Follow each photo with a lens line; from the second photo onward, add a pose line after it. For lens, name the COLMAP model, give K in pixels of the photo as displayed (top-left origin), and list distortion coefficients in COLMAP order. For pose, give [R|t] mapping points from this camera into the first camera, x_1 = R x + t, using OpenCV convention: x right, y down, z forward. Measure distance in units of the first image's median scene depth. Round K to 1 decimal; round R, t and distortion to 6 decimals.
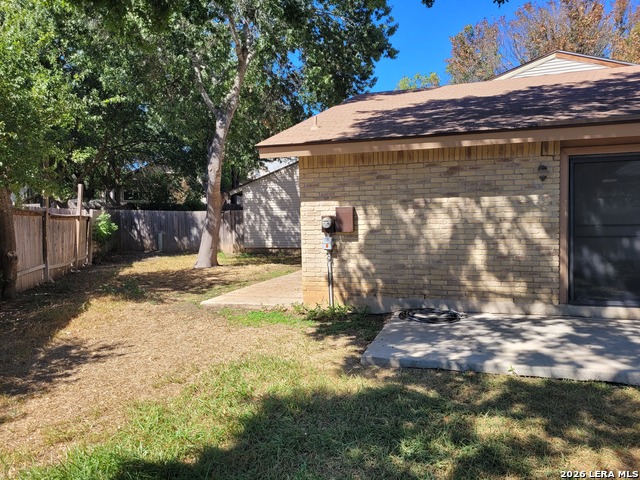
lens RADIAL K [[495.6, 0, 317.3], [0, 495.6, 235.4], [0, 0, 1]] dist [0.059539, 0.002731]
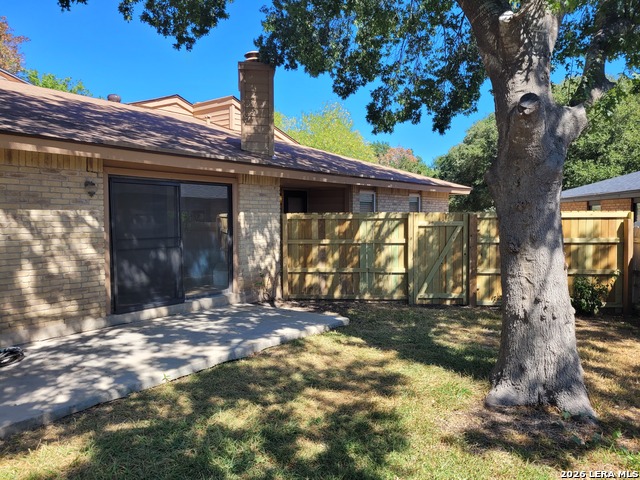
lens RADIAL K [[495.6, 0, 317.2], [0, 495.6, 244.0], [0, 0, 1]] dist [0.059539, 0.002731]
pose [[0.314715, -0.031671, 0.948658, -0.358908], [0.039561, 0.999012, 0.020228, -0.016020], [-0.948361, 0.031164, 0.315657, 0.252561]]
